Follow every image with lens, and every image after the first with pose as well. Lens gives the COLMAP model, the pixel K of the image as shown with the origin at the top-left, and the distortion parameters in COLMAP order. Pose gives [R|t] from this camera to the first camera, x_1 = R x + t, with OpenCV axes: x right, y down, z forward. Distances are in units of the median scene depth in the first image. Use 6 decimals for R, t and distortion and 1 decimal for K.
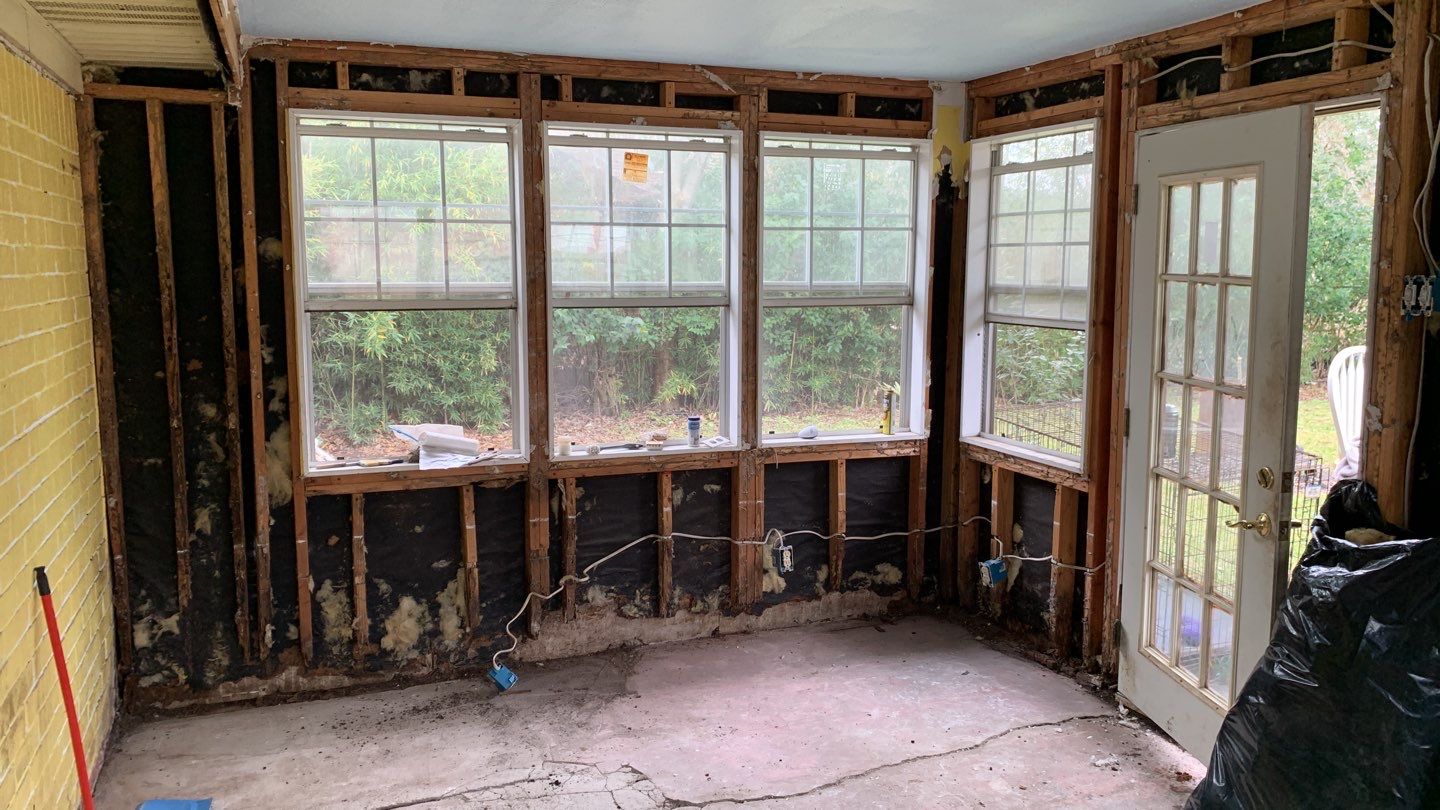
lens RADIAL K [[1130.2, 0, 721.8], [0, 1130.2, 414.4], [0, 0, 1]] dist [-0.002385, -0.039873]
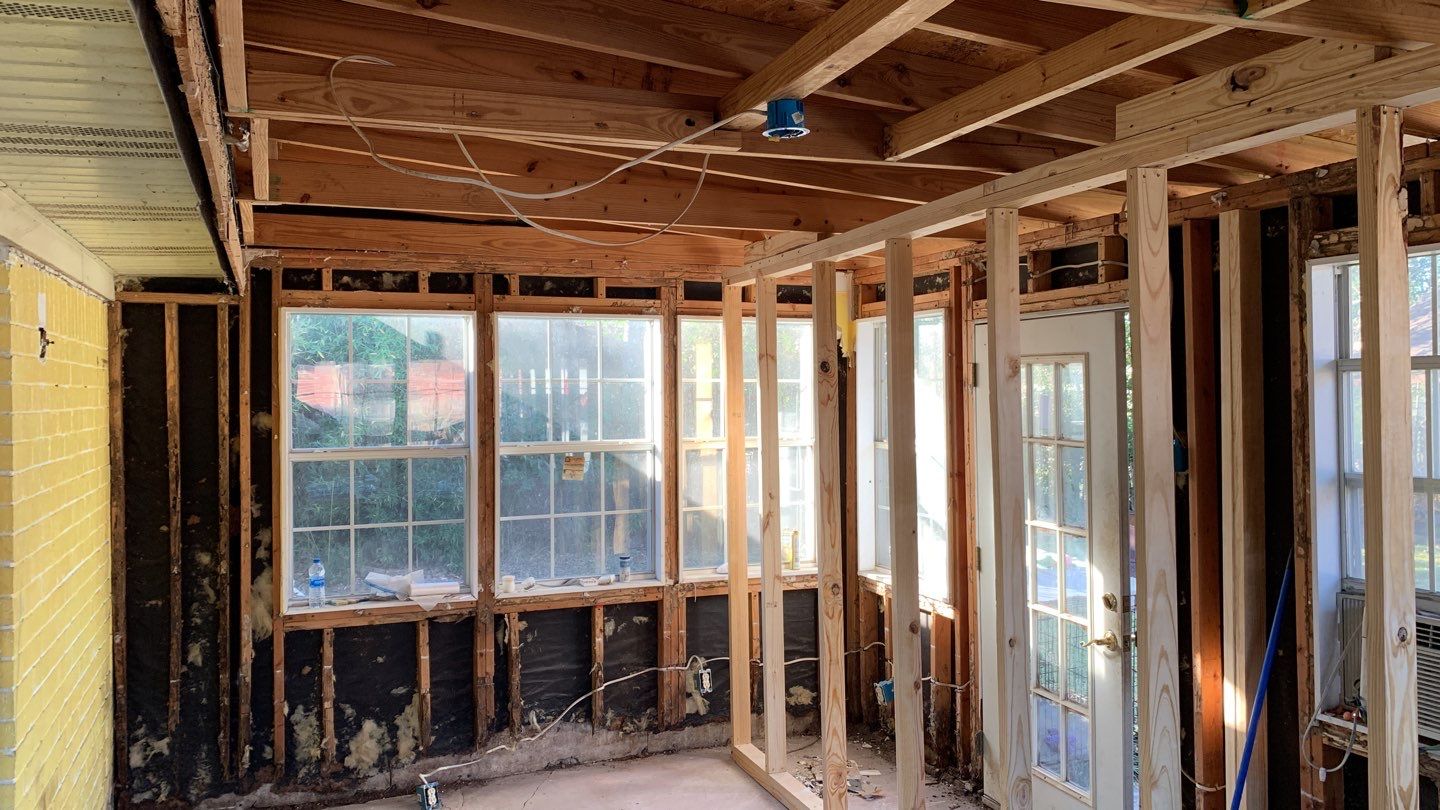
lens RADIAL K [[1130.2, 0, 723.9], [0, 1130.2, 389.8], [0, 0, 1]] dist [-0.002385, -0.039873]
pose [[0.999764, -0.010538, 0.019022, 0.065817], [0.013044, 0.990509, -0.136826, -0.009695], [-0.017400, 0.137042, 0.990412, -0.193887]]
